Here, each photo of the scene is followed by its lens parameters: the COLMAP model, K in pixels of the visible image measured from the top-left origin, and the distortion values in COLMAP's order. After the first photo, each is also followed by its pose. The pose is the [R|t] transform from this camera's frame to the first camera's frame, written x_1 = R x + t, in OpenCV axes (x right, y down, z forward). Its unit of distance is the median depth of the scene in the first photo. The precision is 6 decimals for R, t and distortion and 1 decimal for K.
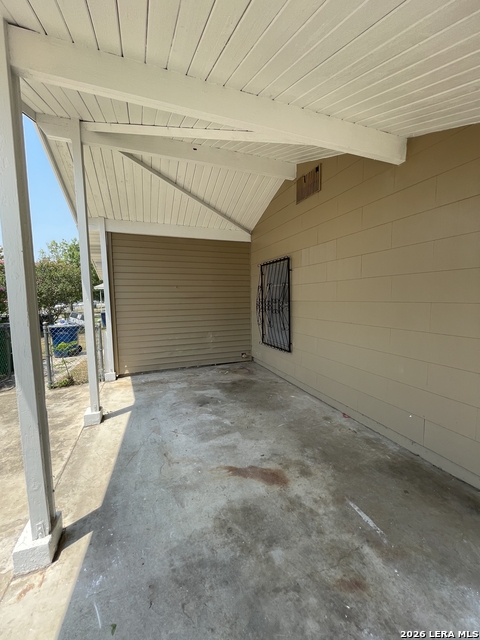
lens RADIAL K [[257.8, 0, 243.0], [0, 257.8, 320.5], [0, 0, 1]] dist [-0.001039, -0.000347]
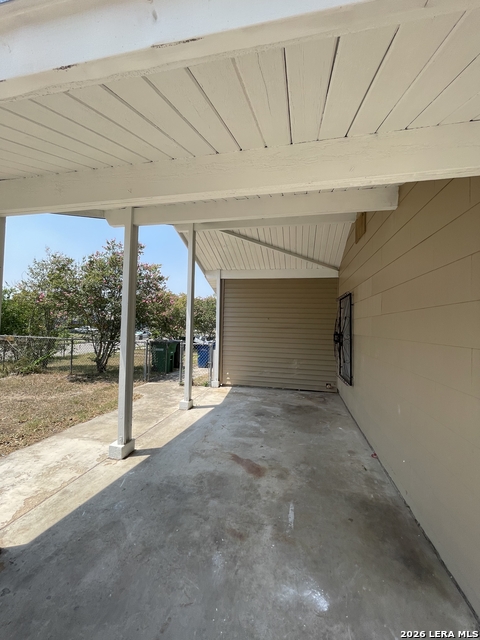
lens RADIAL K [[257.8, 0, 243.0], [0, 257.8, 320.5], [0, 0, 1]] dist [-0.001039, -0.000347]
pose [[0.838141, 0.021889, -0.545014, 0.376671], [-0.084040, 0.992446, -0.089381, -0.003316], [0.538940, 0.120717, 0.833649, -0.094062]]
